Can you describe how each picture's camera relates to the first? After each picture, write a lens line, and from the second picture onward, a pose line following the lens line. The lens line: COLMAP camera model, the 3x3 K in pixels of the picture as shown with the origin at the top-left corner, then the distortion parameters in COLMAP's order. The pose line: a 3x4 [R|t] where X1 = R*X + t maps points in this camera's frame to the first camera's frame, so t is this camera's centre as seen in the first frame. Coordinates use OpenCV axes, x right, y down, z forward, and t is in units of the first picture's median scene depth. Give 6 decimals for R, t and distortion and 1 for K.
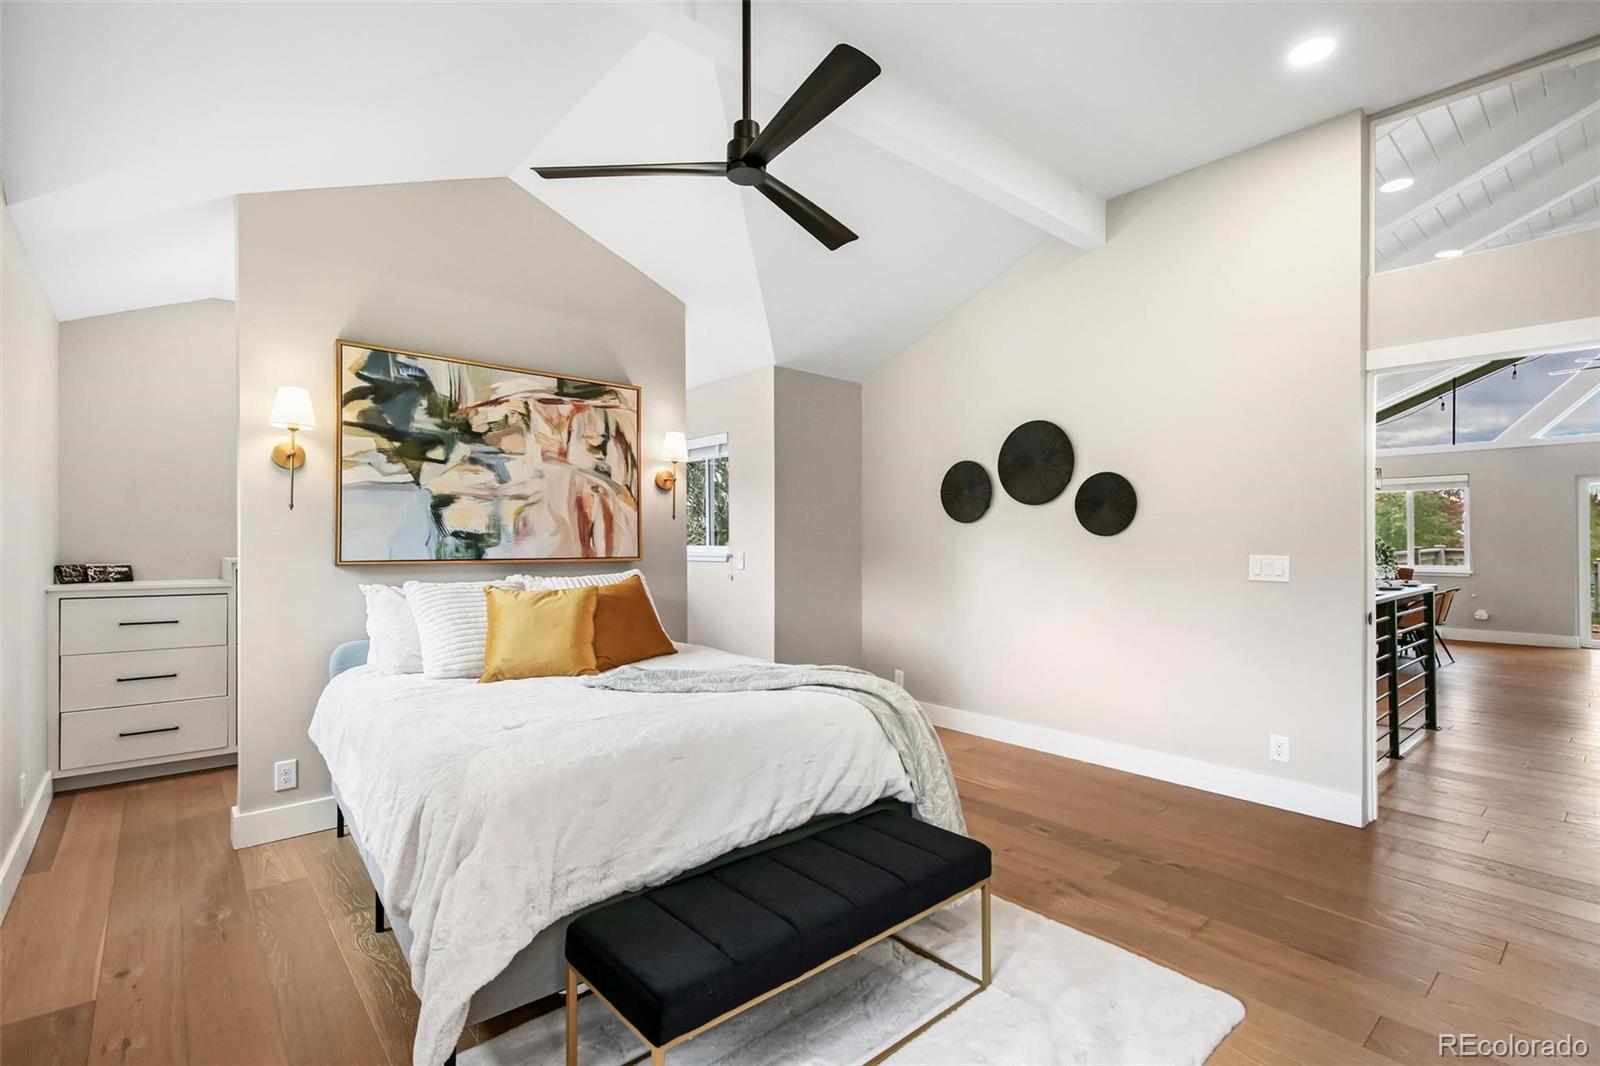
lens RADIAL K [[727.0, 0, 797.7], [0, 727.0, 524.2], [0, 0, 1]] dist [0.002072, -0.000230]
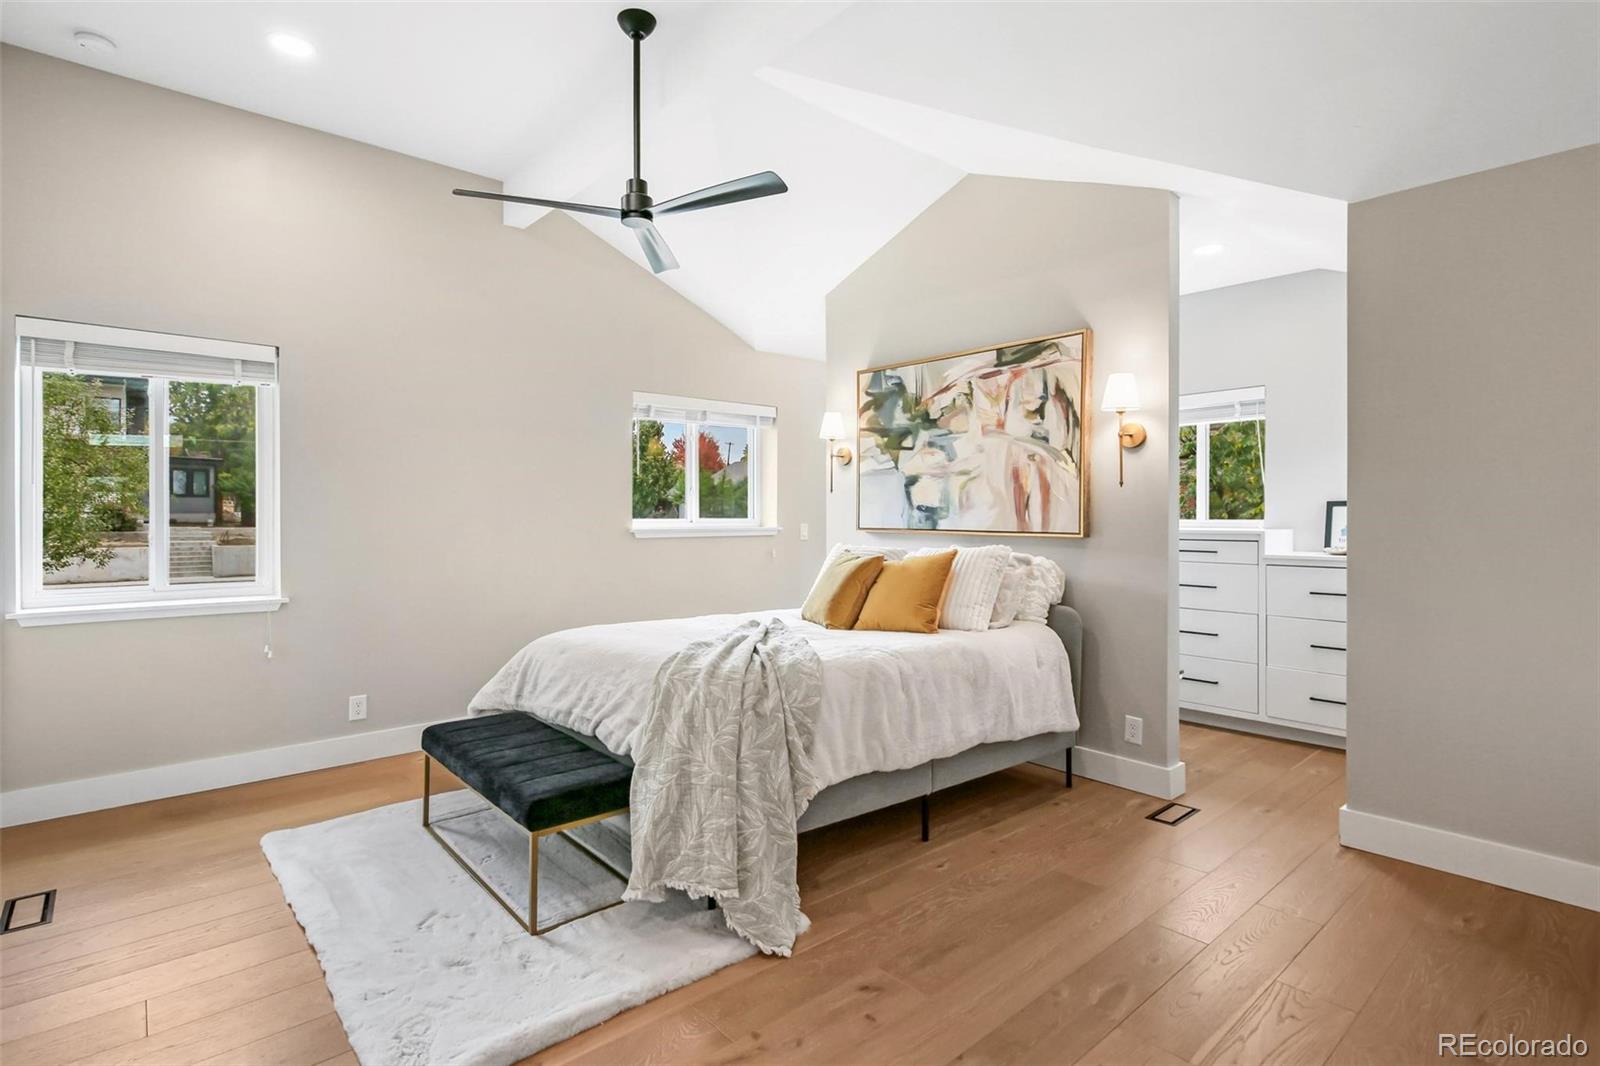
lens RADIAL K [[779.0, 0, 816.1], [0, 779.0, 512.5], [0, 0, 1]] dist [0.000463, -0.000274]
pose [[0.018081, -0.001474, -0.999835, 0.753268], [0.020374, 0.999792, -0.001106, 0.017970], [0.999629, -0.020351, 0.018108, 0.758142]]
